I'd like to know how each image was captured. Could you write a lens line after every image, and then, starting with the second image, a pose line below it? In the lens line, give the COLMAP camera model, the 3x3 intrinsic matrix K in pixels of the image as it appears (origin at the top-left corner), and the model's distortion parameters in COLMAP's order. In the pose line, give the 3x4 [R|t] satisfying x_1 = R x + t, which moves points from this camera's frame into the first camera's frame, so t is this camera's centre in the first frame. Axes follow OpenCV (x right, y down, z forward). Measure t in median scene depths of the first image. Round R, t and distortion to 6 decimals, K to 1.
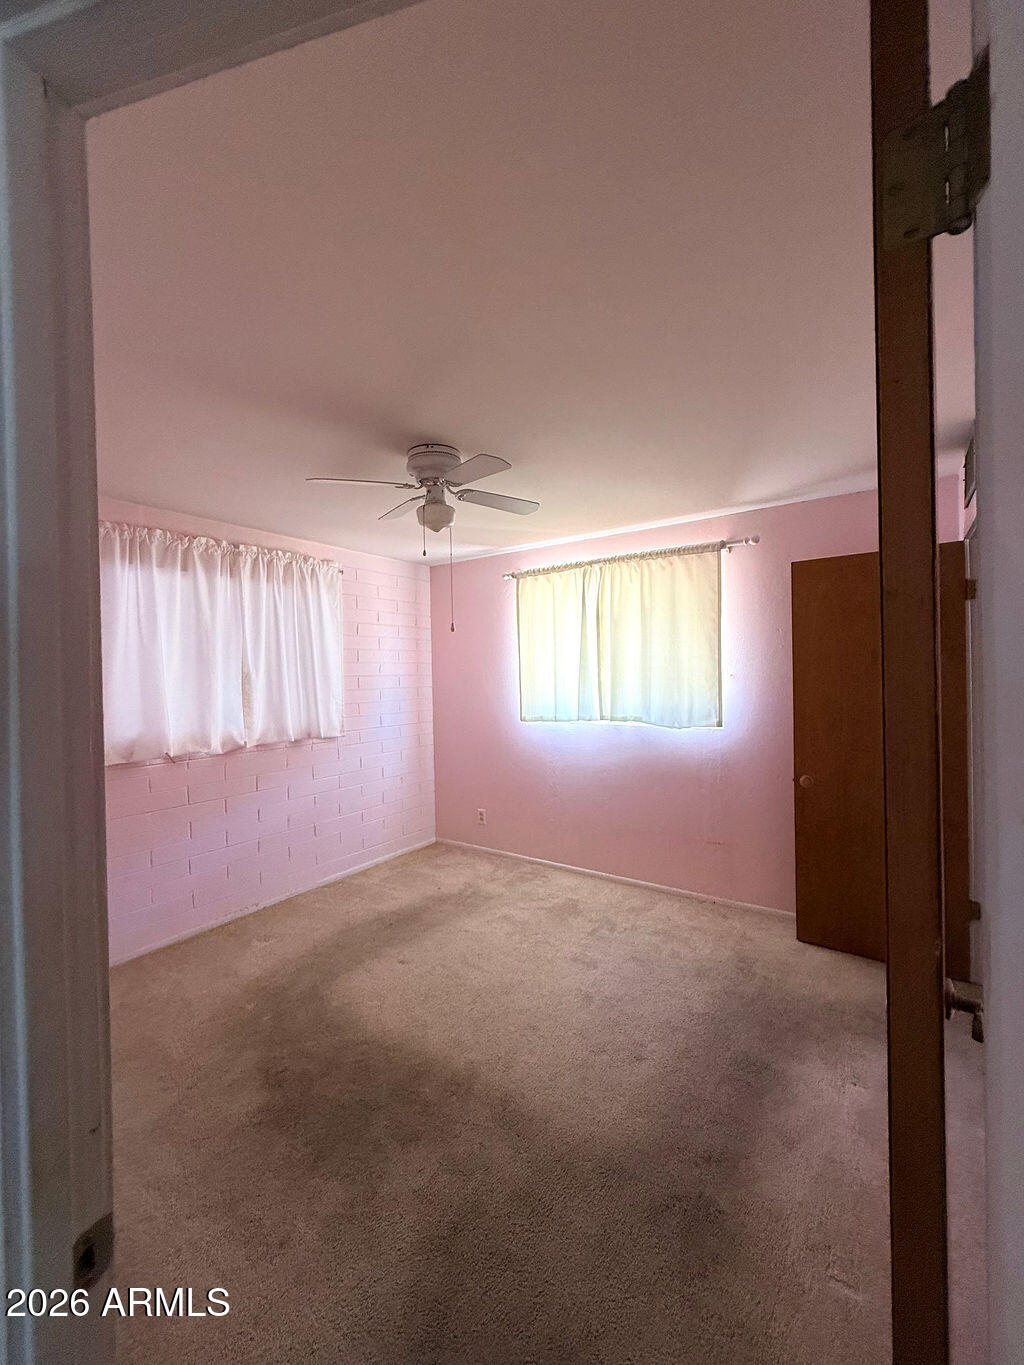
lens RADIAL K [[542.4, 0, 513.0], [0, 542.4, 679.1], [0, 0, 1]] dist [-0.000887, -0.000263]
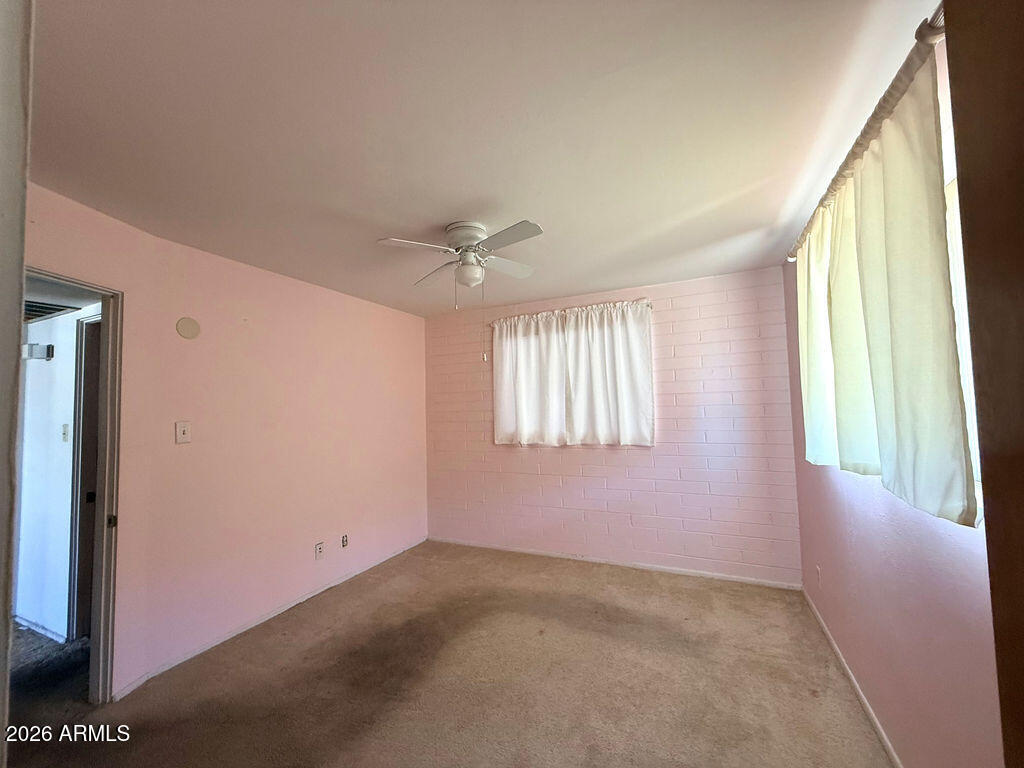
lens RADIAL K [[406.9, 0, 507.7], [0, 406.9, 385.8], [0, 0, 1]] dist [-0.000887, -0.000263]
pose [[0.170197, -0.035230, -0.984780, 0.559125], [0.015880, 0.999329, -0.033006, -0.000417], [0.985282, -0.010021, 0.170642, 0.620458]]
